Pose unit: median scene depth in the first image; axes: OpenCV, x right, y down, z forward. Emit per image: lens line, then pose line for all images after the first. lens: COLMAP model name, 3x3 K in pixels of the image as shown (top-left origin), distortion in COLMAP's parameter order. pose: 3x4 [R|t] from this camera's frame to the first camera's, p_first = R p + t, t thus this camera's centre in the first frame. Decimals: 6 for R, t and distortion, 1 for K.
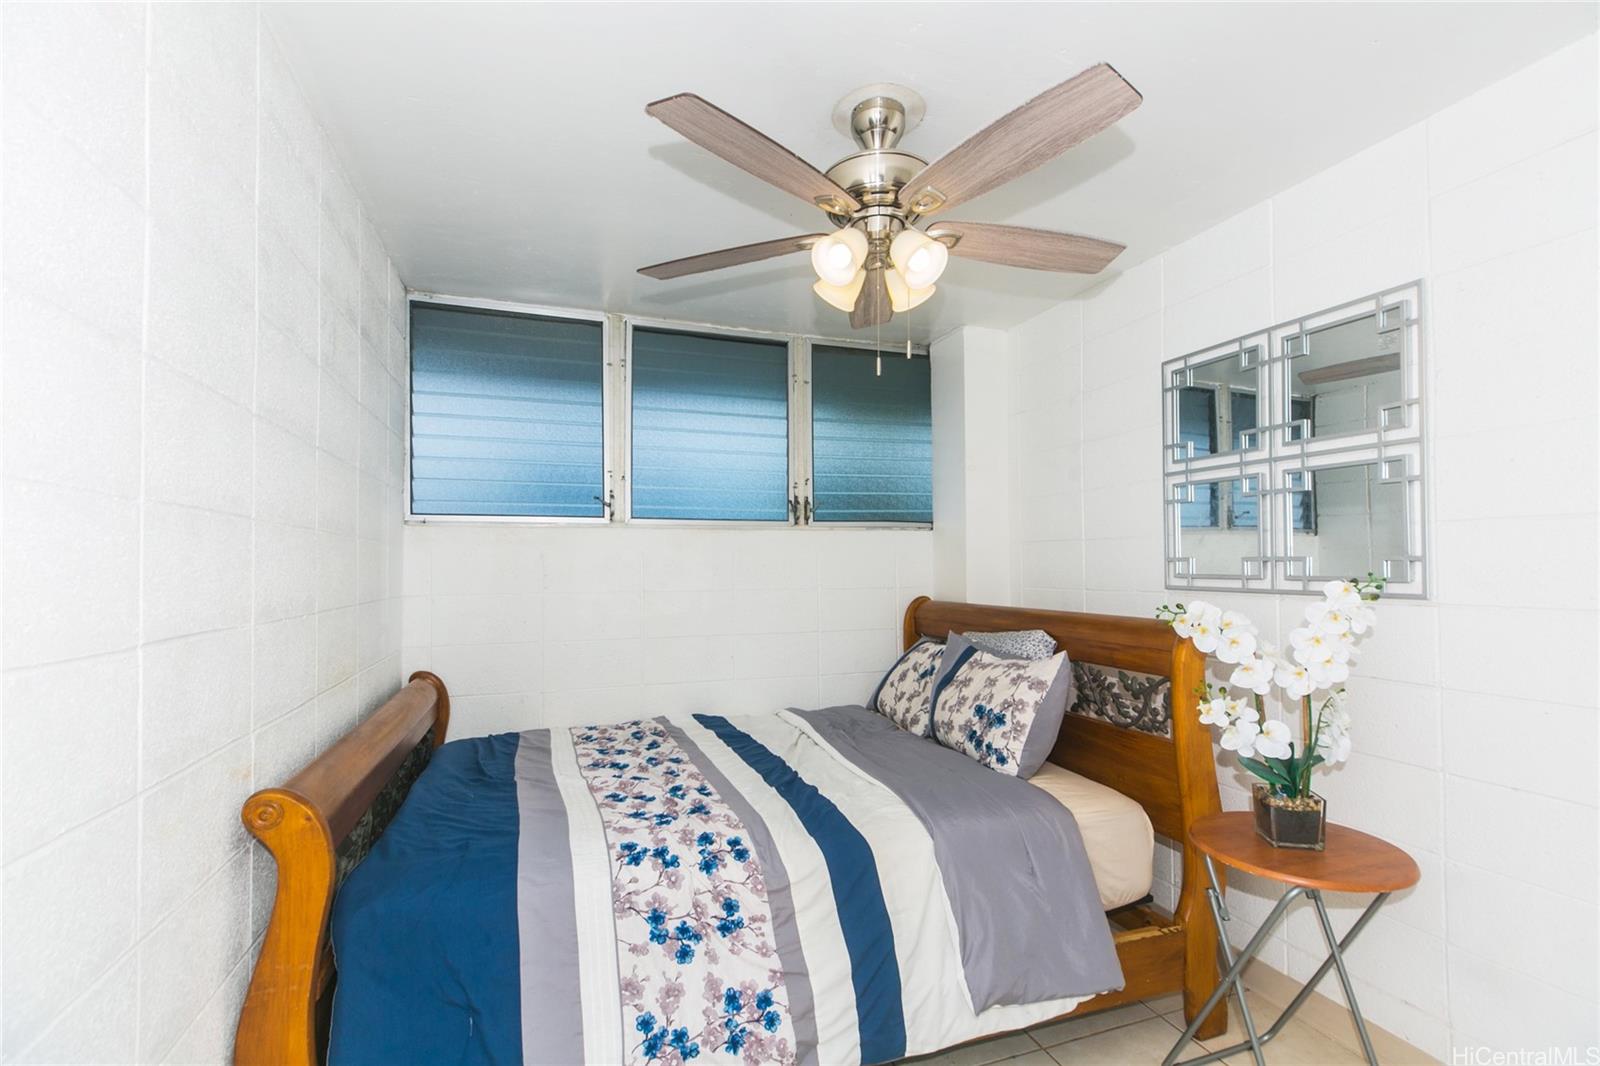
lens RADIAL K [[719.3, 0, 809.1], [0, 719.3, 535.0], [0, 0, 1]] dist [0.023833, -0.018804]
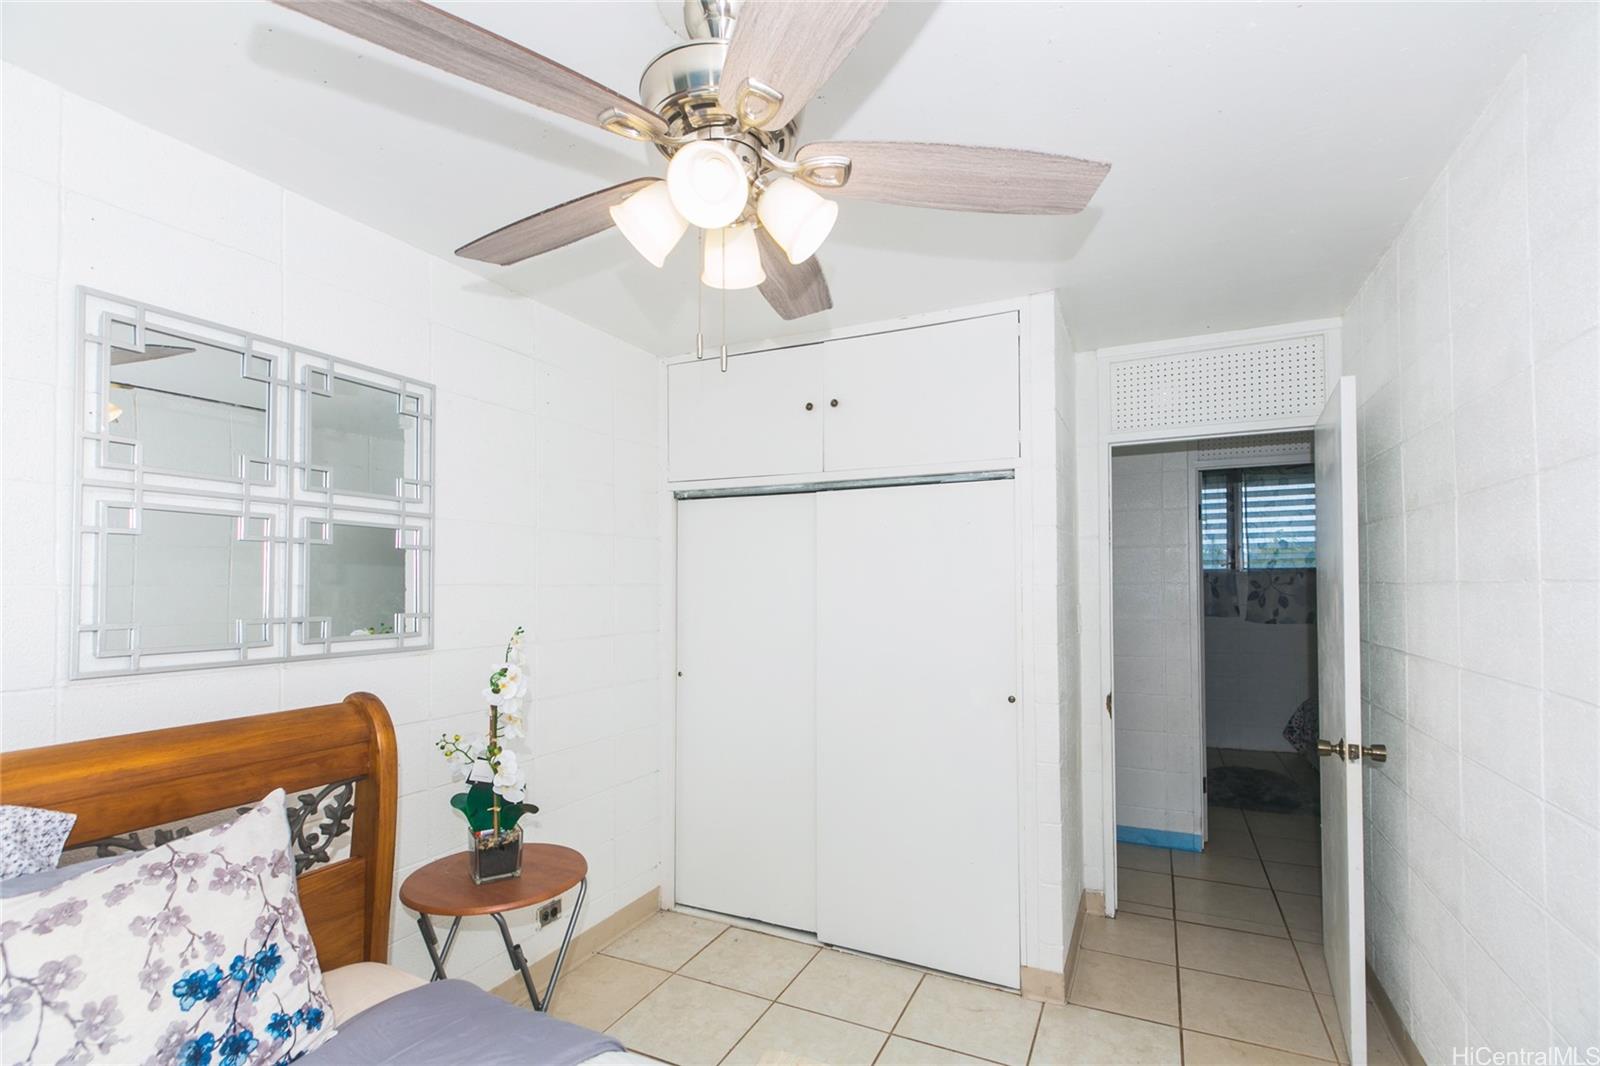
lens RADIAL K [[753.9, 0, 799.9], [0, 753.9, 570.5], [0, 0, 1]] dist [-0.000180, -0.000424]
pose [[-0.715110, 0.011682, 0.698914, -0.400804], [-0.026209, 0.998709, -0.043509, -0.002331], [-0.698521, -0.049431, -0.713881, 1.216673]]
